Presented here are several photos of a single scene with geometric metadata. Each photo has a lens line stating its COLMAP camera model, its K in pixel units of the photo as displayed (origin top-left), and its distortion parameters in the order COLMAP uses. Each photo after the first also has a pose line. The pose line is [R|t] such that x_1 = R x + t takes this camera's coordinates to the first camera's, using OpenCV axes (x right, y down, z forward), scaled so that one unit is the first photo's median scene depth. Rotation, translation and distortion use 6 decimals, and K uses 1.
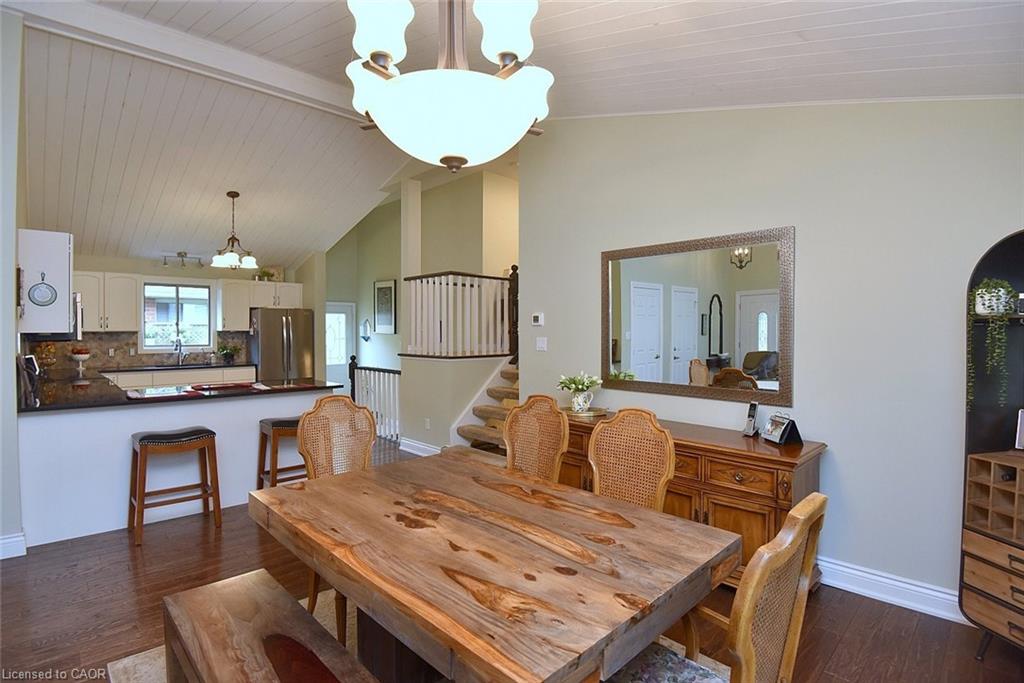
lens RADIAL K [[480.1, 0, 517.0], [0, 480.1, 340.0], [0, 0, 1]] dist [-0.021203, -0.012443]
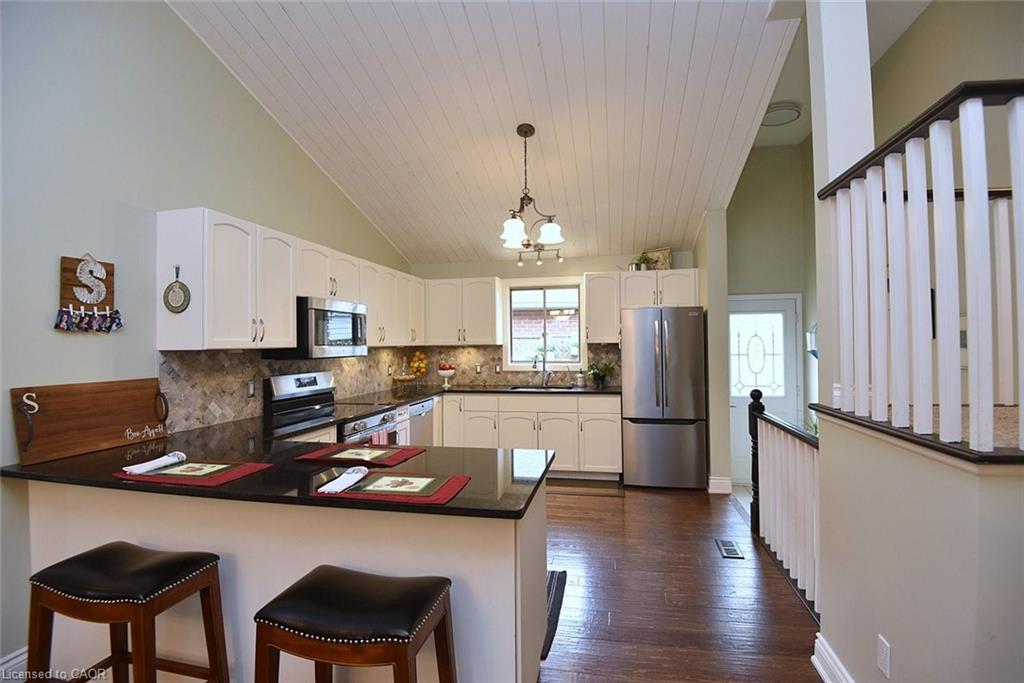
lens RADIAL K [[480.1, 0, 517.0], [0, 480.1, 336.9], [0, 0, 1]] dist [-0.021203, -0.012443]
pose [[0.547786, -0.016837, -0.836449, -0.065219], [-0.007506, 0.999658, -0.025038, -0.011646], [0.836585, 0.019994, 0.547472, 0.577638]]
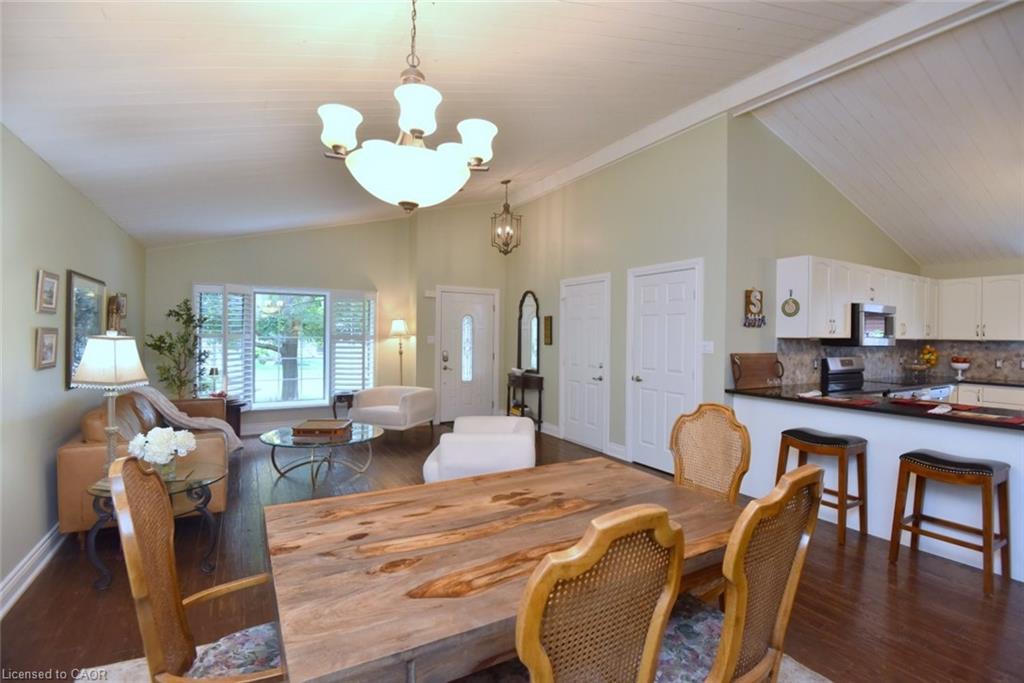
lens RADIAL K [[480.1, 0, 528.9], [0, 480.1, 333.3], [0, 0, 1]] dist [-0.021203, -0.012443]
pose [[-0.245890, -0.005469, -0.969282, 0.232454], [-0.034495, 0.999400, 0.003112, -0.003519], [0.968684, 0.034201, -0.245931, 0.348409]]
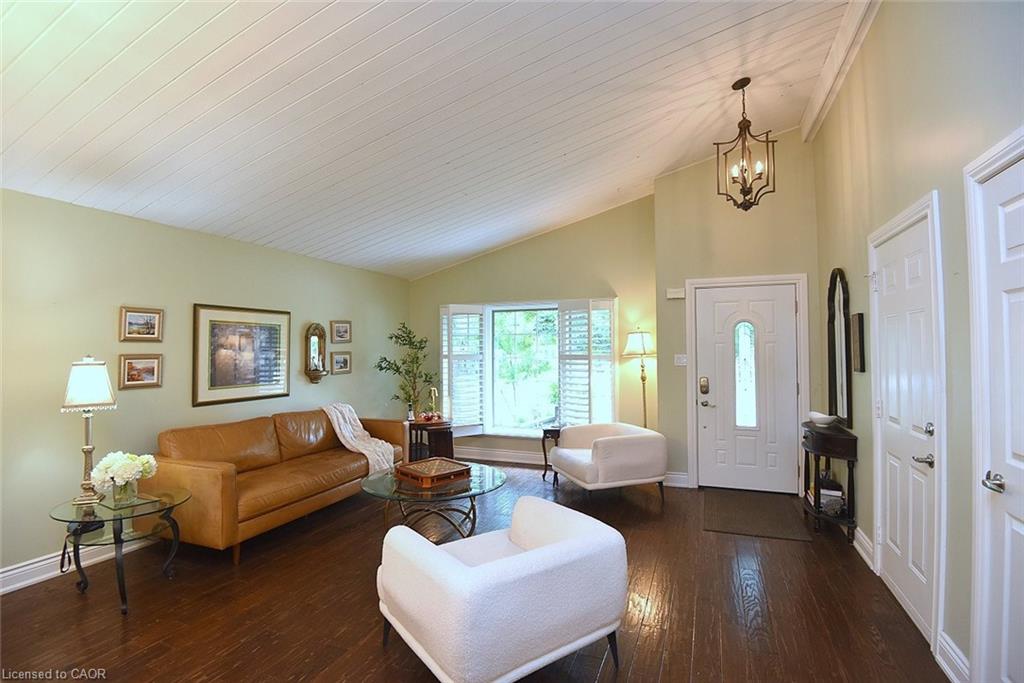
lens RADIAL K [[480.1, 0, 514.1], [0, 480.1, 336.2], [0, 0, 1]] dist [-0.021203, -0.012443]
pose [[-0.920389, -0.006328, -0.390953, -0.266189], [-0.003623, 0.999964, -0.007656, -0.009292], [0.390987, -0.005630, -0.920379, 0.457440]]
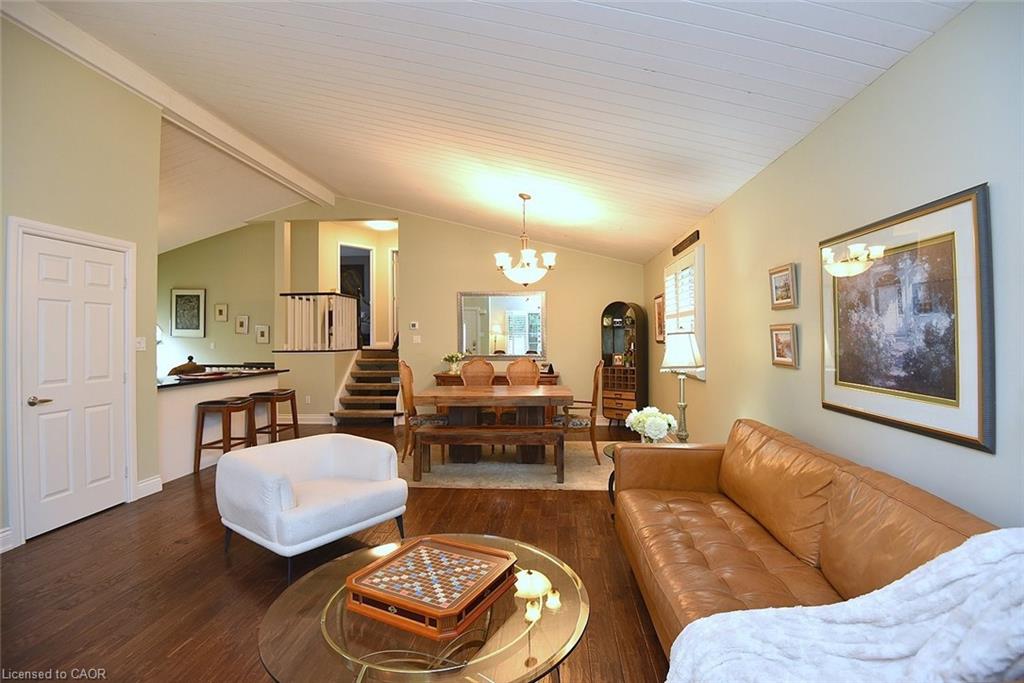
lens RADIAL K [[480.1, 0, 519.0], [0, 480.1, 332.8], [0, 0, 1]] dist [-0.021203, -0.012443]
pose [[0.757924, -0.001544, 0.652341, -0.550105], [0.021656, 0.999506, -0.022796, 0.021875], [-0.651983, 0.031405, 0.757583, -0.390505]]
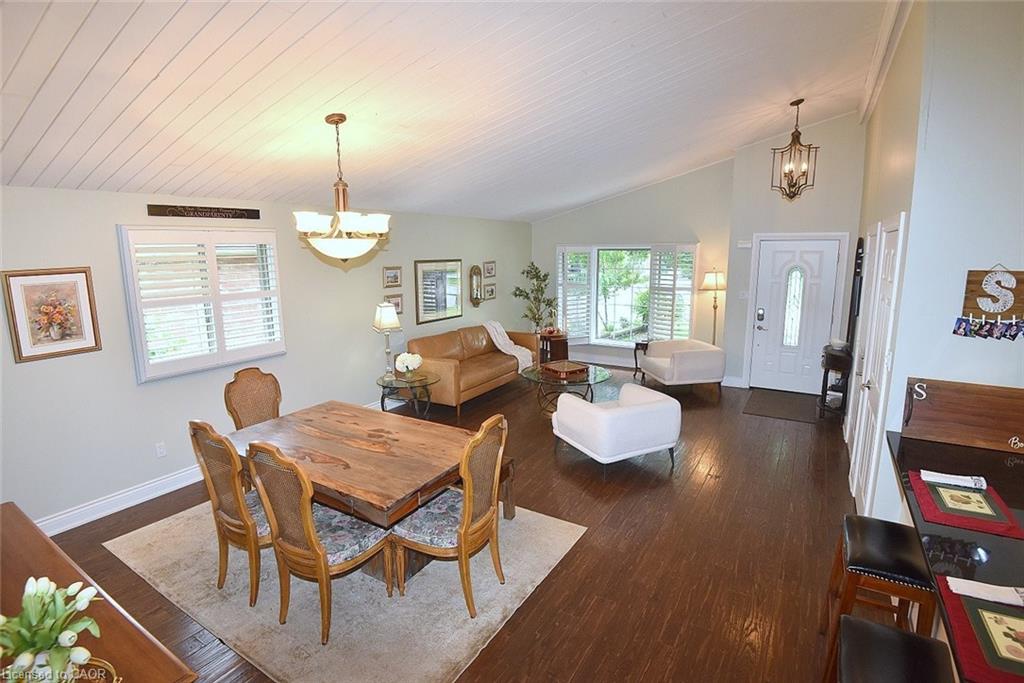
lens RADIAL K [[507.3, 0, 510.4], [0, 507.3, 336.4], [0, 0, 1]] dist [-0.033663, -0.002767]
pose [[-0.972663, 0.044958, -0.227829, -0.074249], [0.000329, 0.981347, 0.192246, -0.100694], [0.232222, 0.186915, -0.954534, 0.789485]]
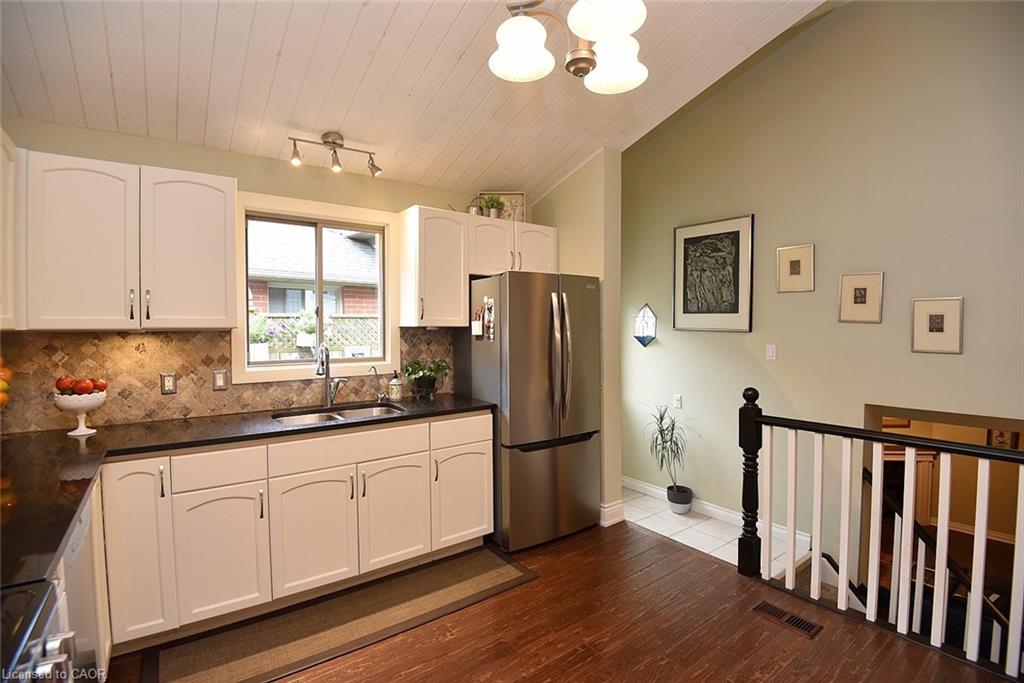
lens RADIAL K [[480.1, 0, 519.7], [0, 480.1, 336.7], [0, 0, 1]] dist [-0.021203, -0.012443]
pose [[0.988008, -0.002315, -0.154384, -0.527940], [0.002127, 0.999997, -0.001388, -0.011135], [0.154386, 0.001043, 0.988010, 0.673587]]
